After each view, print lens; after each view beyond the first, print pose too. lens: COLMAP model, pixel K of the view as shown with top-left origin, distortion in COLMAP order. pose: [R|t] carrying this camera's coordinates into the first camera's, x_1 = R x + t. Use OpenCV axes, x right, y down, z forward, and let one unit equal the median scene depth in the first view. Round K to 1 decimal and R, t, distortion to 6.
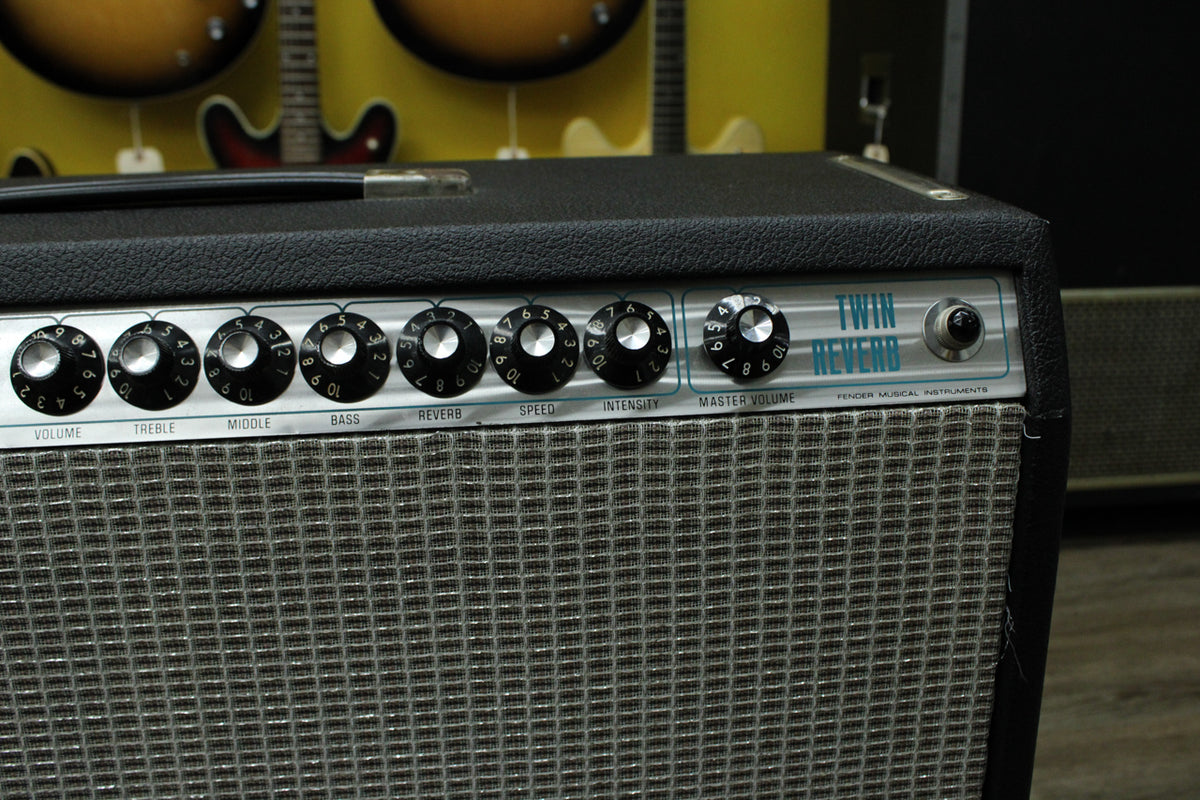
lens RADIAL K [[1162.5, 0, 589.1], [0, 1162.5, 406.4], [0, 0, 1]] dist [-0.147425, 0.156518]
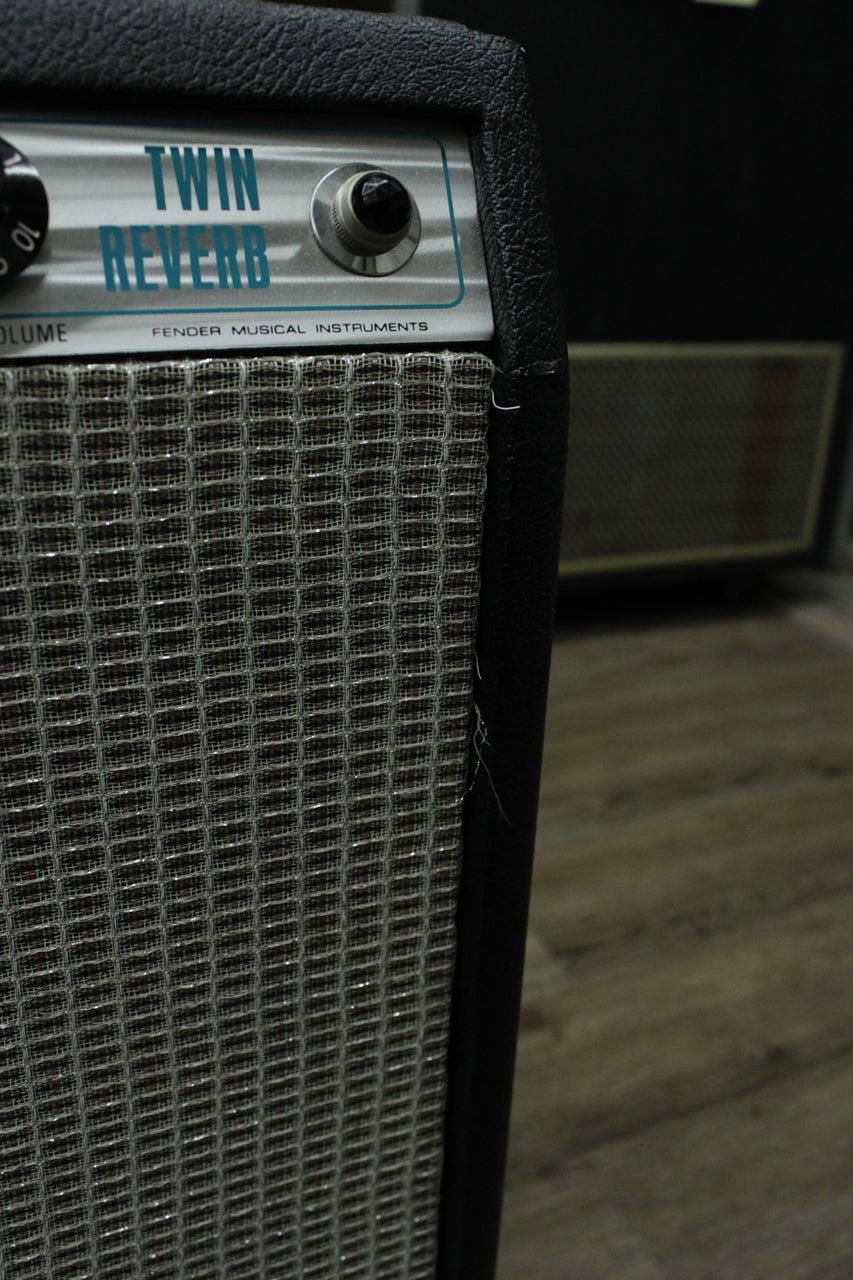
lens RADIAL K [[1282.3, 0, 426.5], [0, 1282.3, 640.0], [0, 0, 1]] dist [-0.143897, 0.175536]
pose [[0.951895, -0.062015, 0.300083, 0.143759], [0.031798, 0.994011, 0.104556, 0.071657], [-0.304770, -0.089984, 0.948166, 0.375600]]
